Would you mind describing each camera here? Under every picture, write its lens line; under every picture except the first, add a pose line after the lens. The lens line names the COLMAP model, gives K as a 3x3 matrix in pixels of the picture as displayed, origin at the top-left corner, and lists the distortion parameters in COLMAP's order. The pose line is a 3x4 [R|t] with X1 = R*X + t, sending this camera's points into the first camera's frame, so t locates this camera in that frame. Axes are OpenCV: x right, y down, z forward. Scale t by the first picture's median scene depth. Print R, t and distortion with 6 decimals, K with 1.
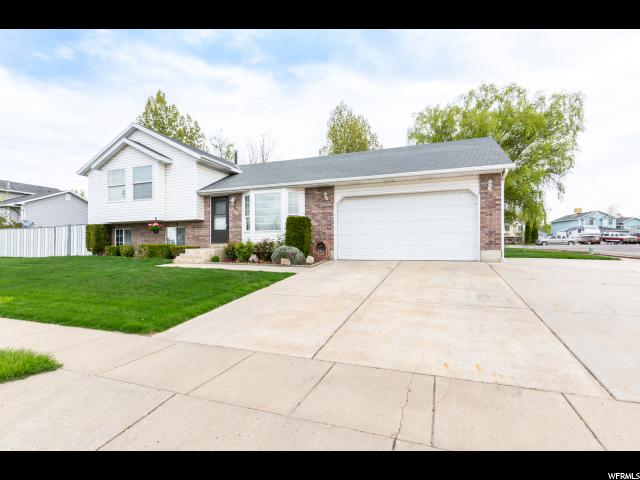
lens RADIAL K [[308.0, 0, 317.8], [0, 308.0, 237.7], [0, 0, 1]] dist [0.000166, -0.000589]
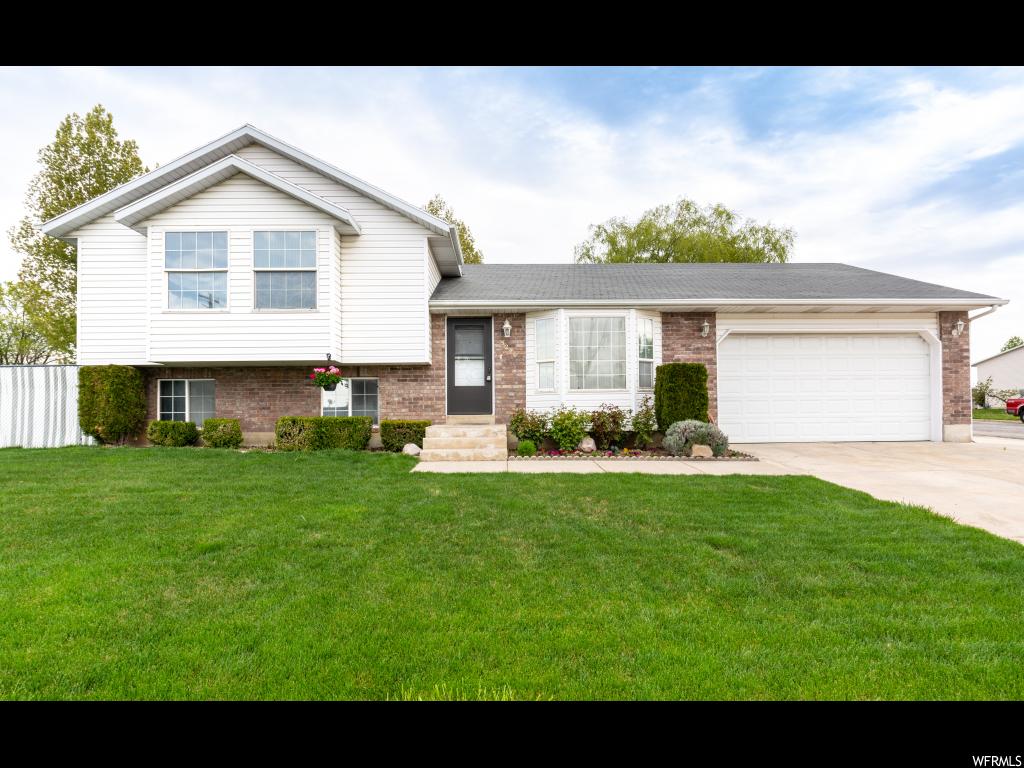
lens RADIAL K [[445.8, 0, 511.9], [0, 445.8, 400.0], [0, 0, 1]] dist [-0.005609, -0.000498]
pose [[0.931215, 0.010599, 0.364316, -0.510848], [-0.006651, 0.999905, -0.012089, 0.003594], [-0.364410, 0.008834, 0.931197, 0.333333]]
